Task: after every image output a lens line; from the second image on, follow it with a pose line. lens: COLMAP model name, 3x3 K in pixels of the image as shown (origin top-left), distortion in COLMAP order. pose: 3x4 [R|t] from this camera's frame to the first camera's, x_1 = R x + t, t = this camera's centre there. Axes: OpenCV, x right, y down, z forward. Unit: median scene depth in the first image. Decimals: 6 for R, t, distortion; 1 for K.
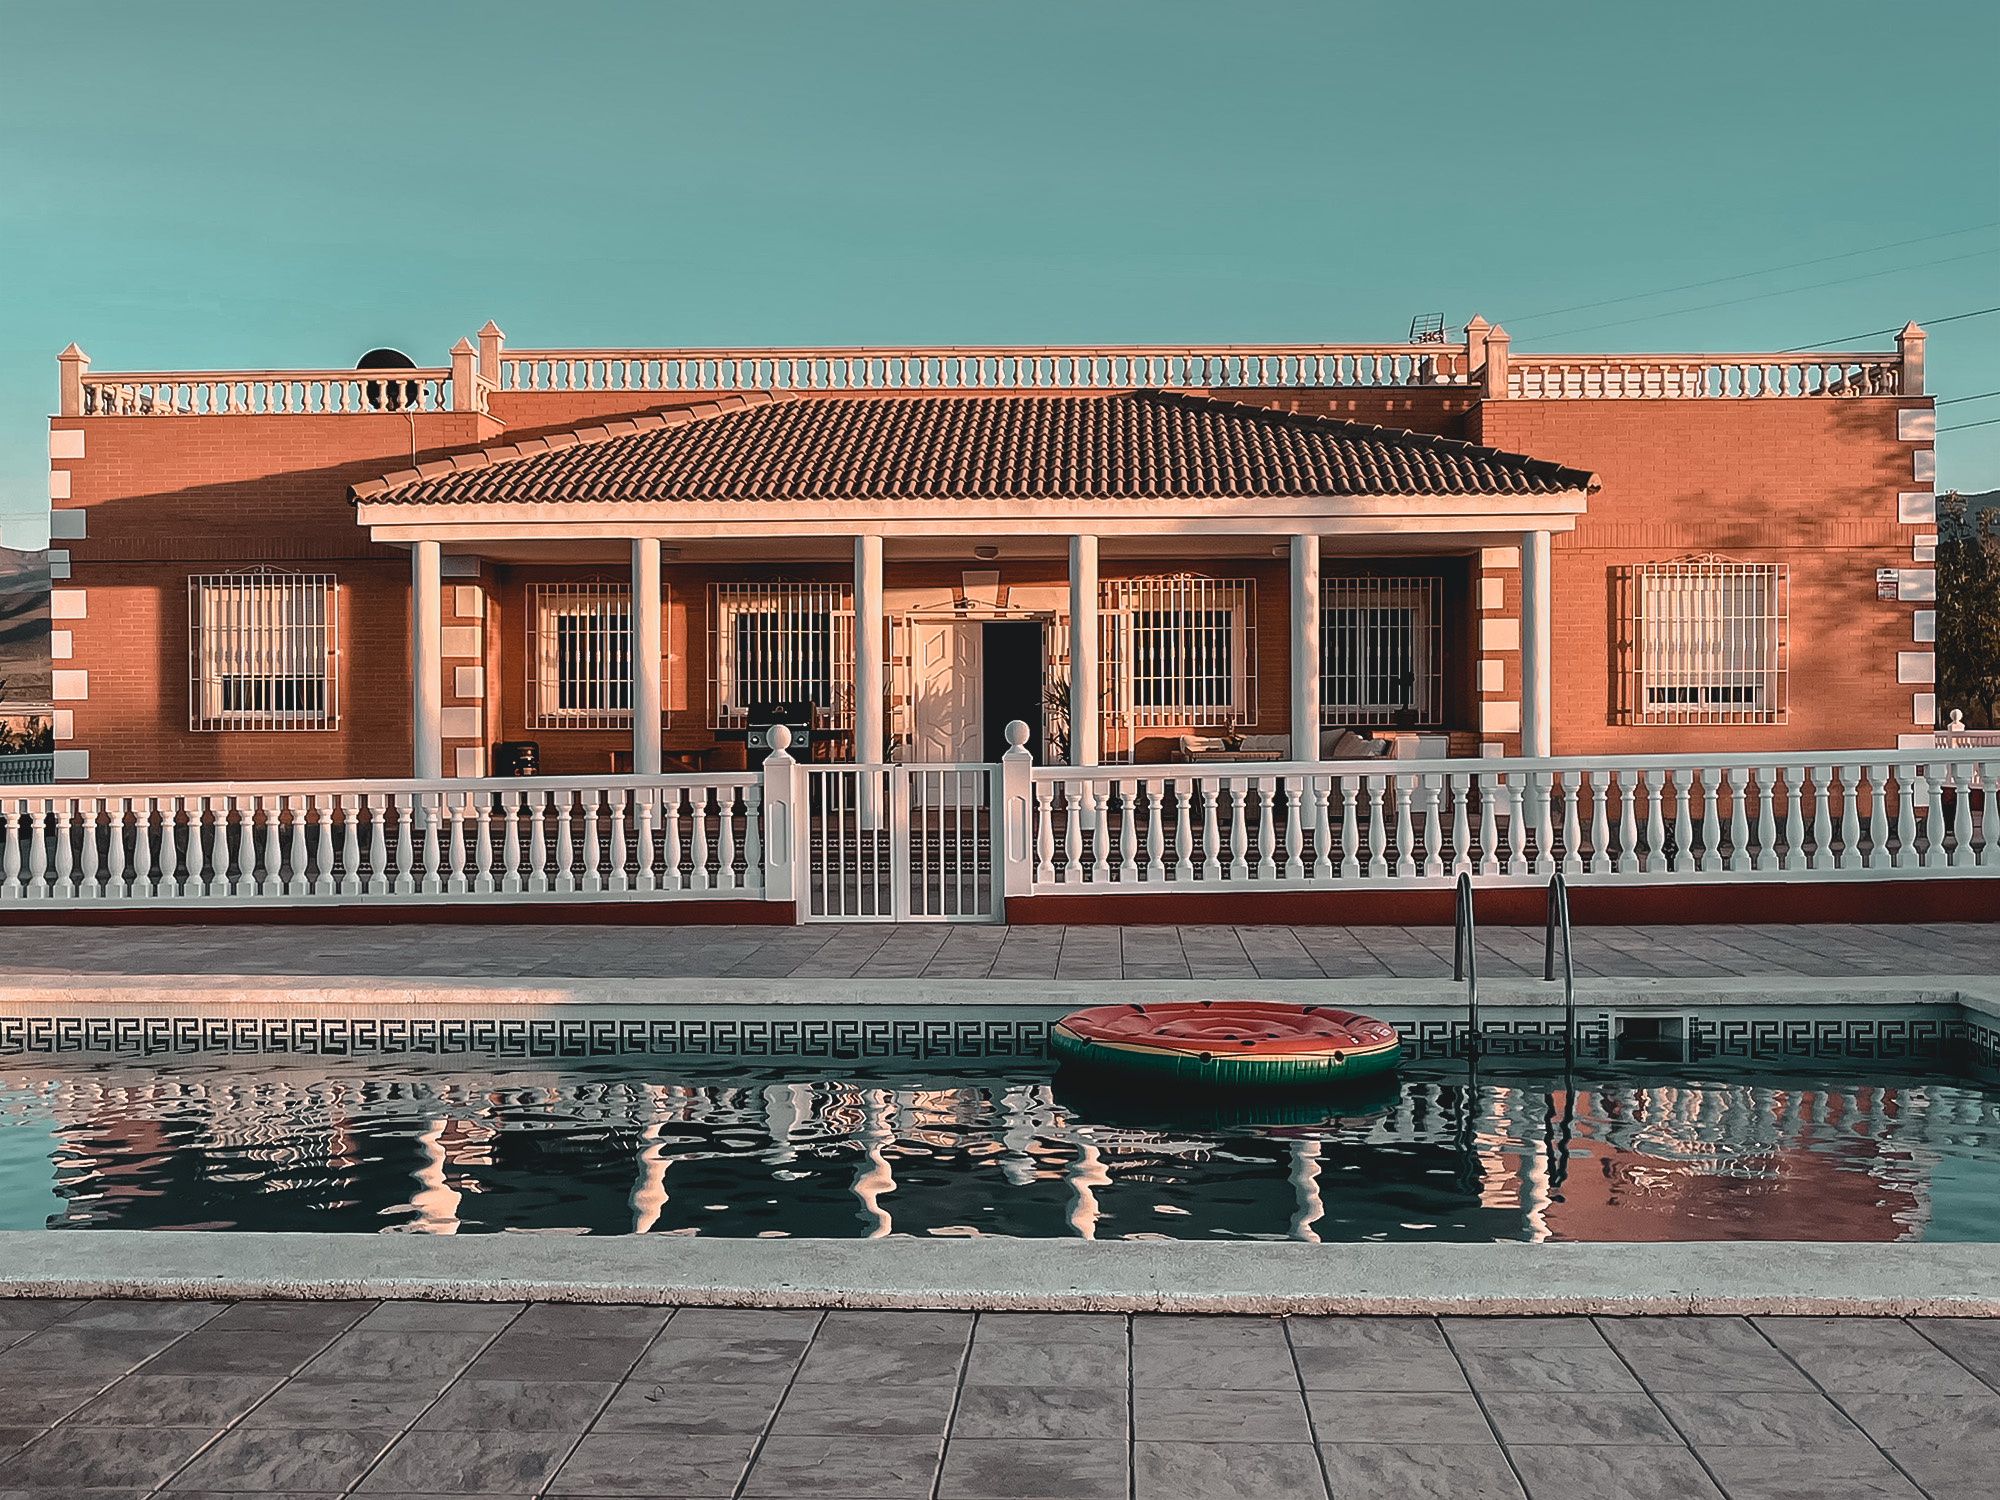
lens RADIAL K [[2406.0, 0, 983.5], [0, 2406.0, 754.5], [0, 0, 1]] dist [-0.031903, 0.000000]
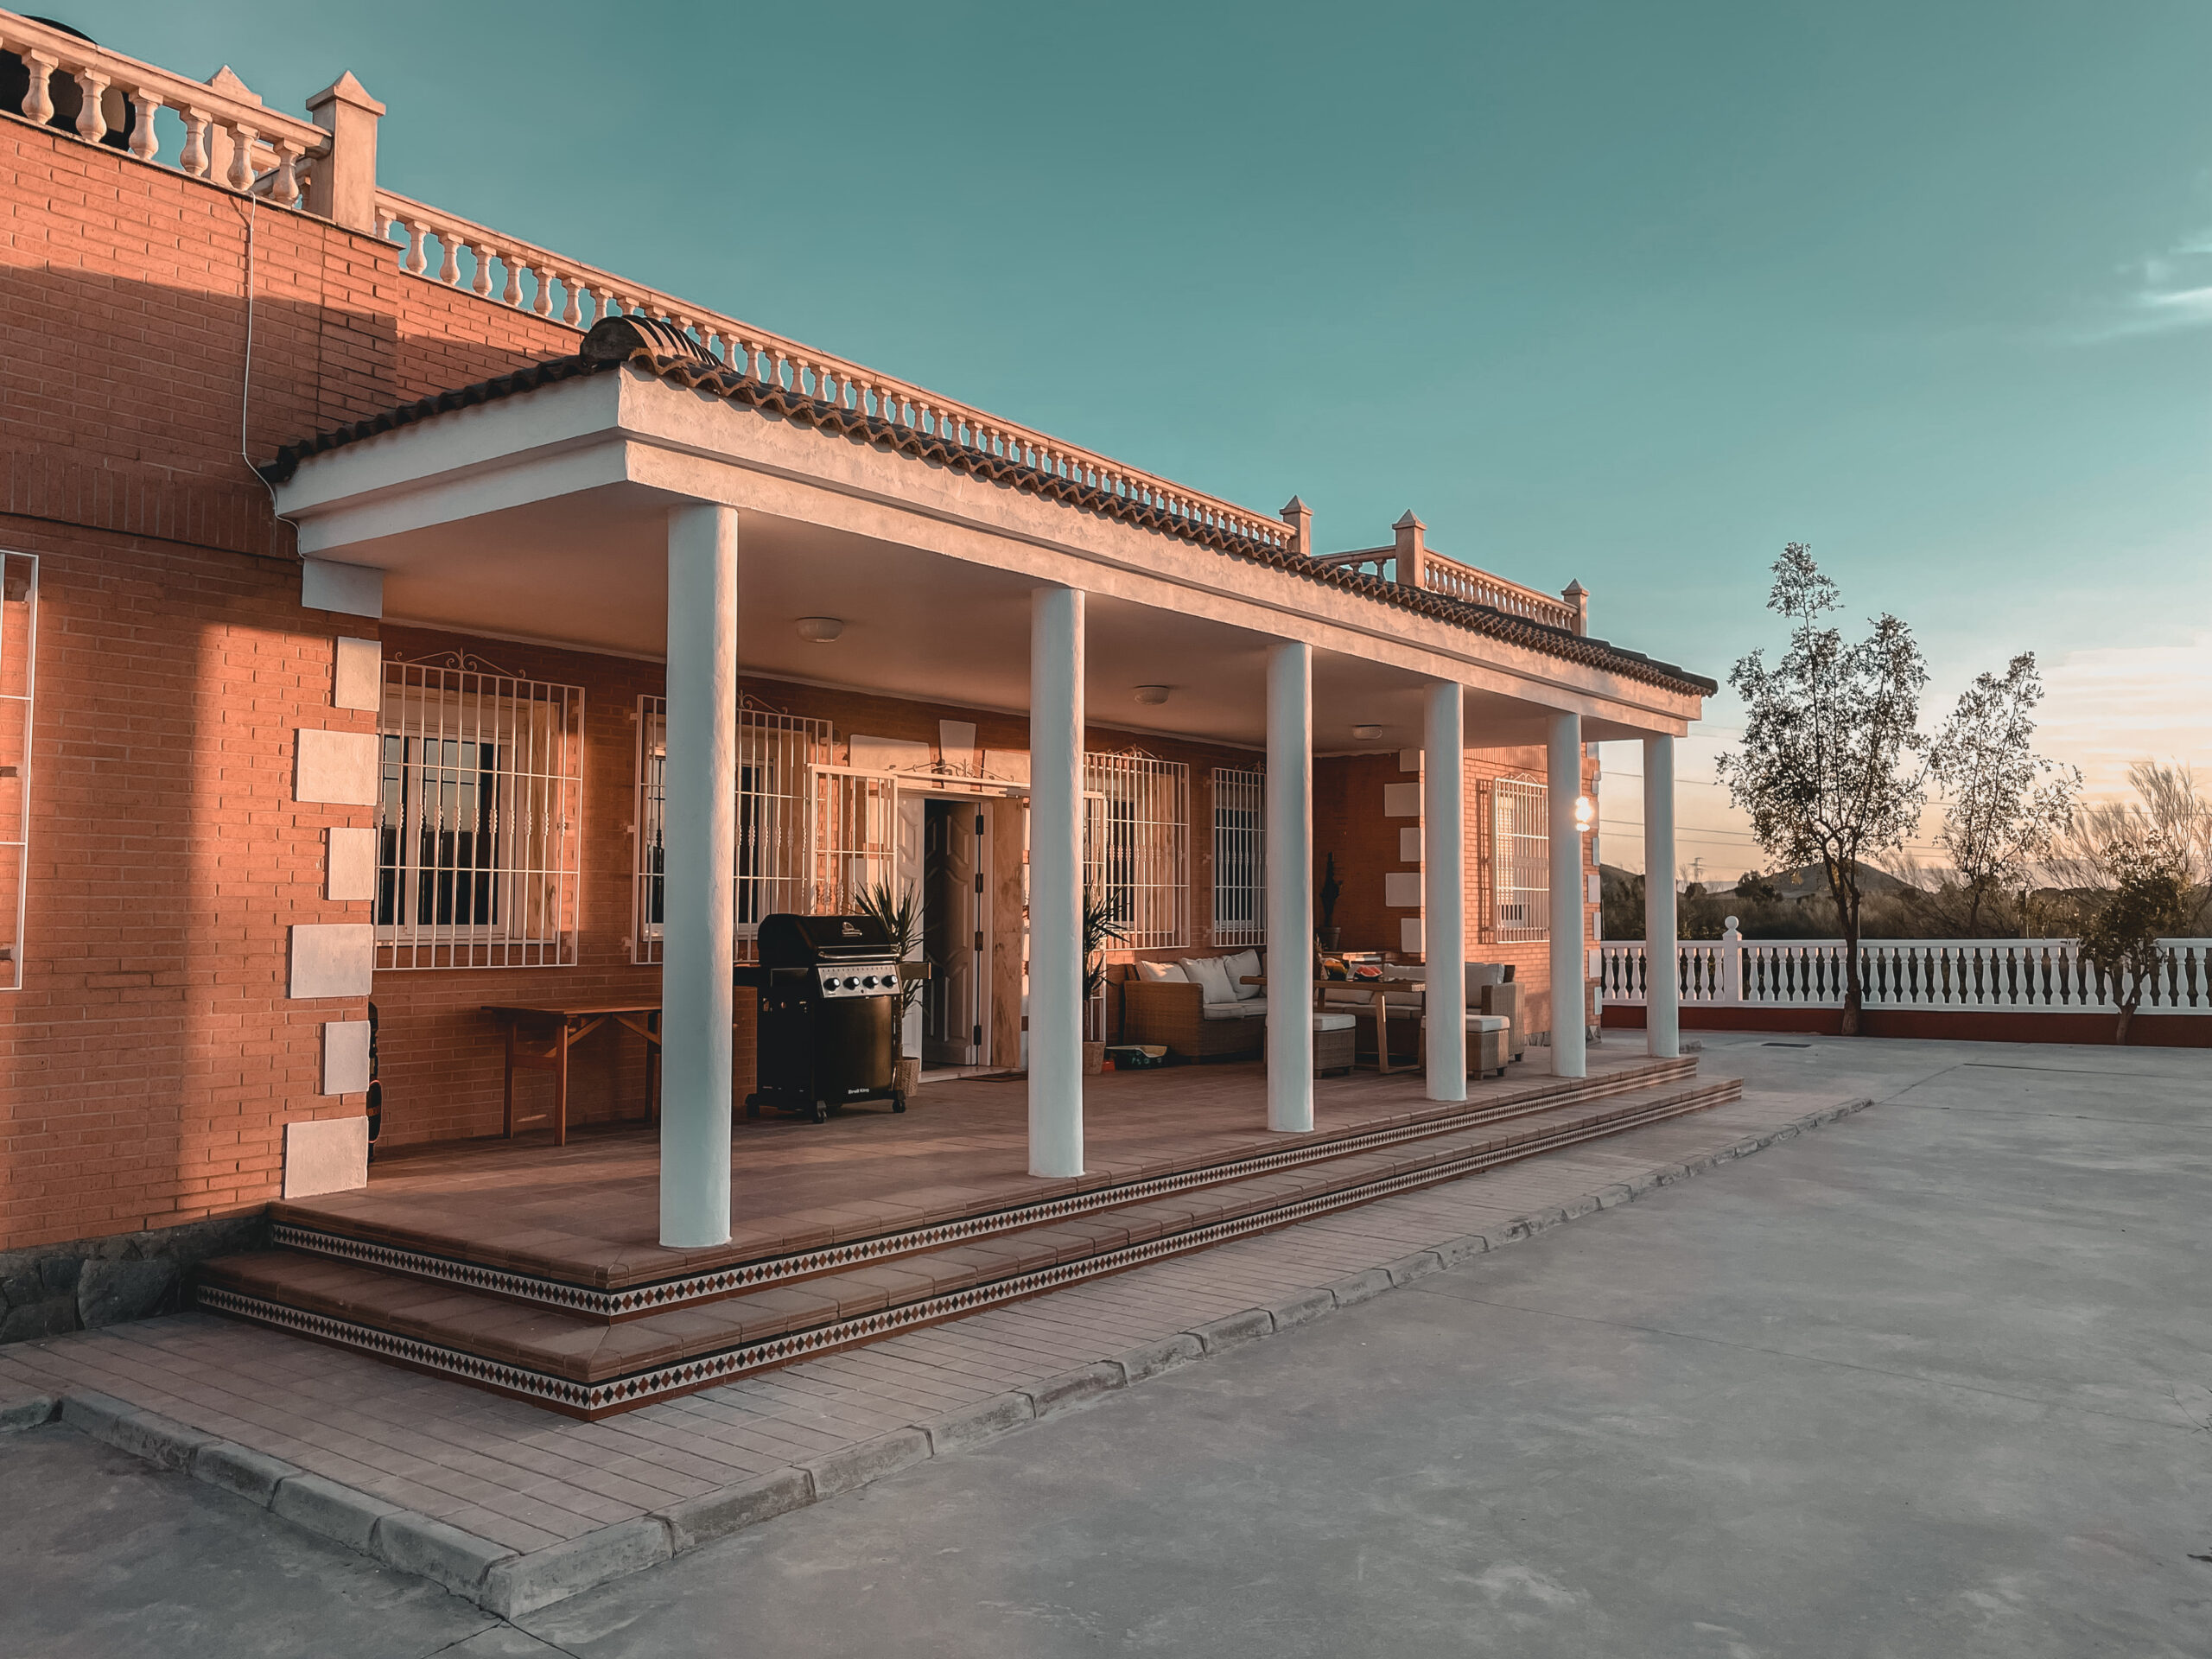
lens RADIAL K [[1728.7, 0, 1106.1], [0, 1728.7, 823.9], [0, 0, 1]] dist [0.004696, 0.000633]
pose [[0.558683, 0.048173, 0.827981, -0.383481], [0.019107, 0.997299, -0.070916, -0.012443], [-0.829161, 0.055440, 0.556254, 0.698422]]
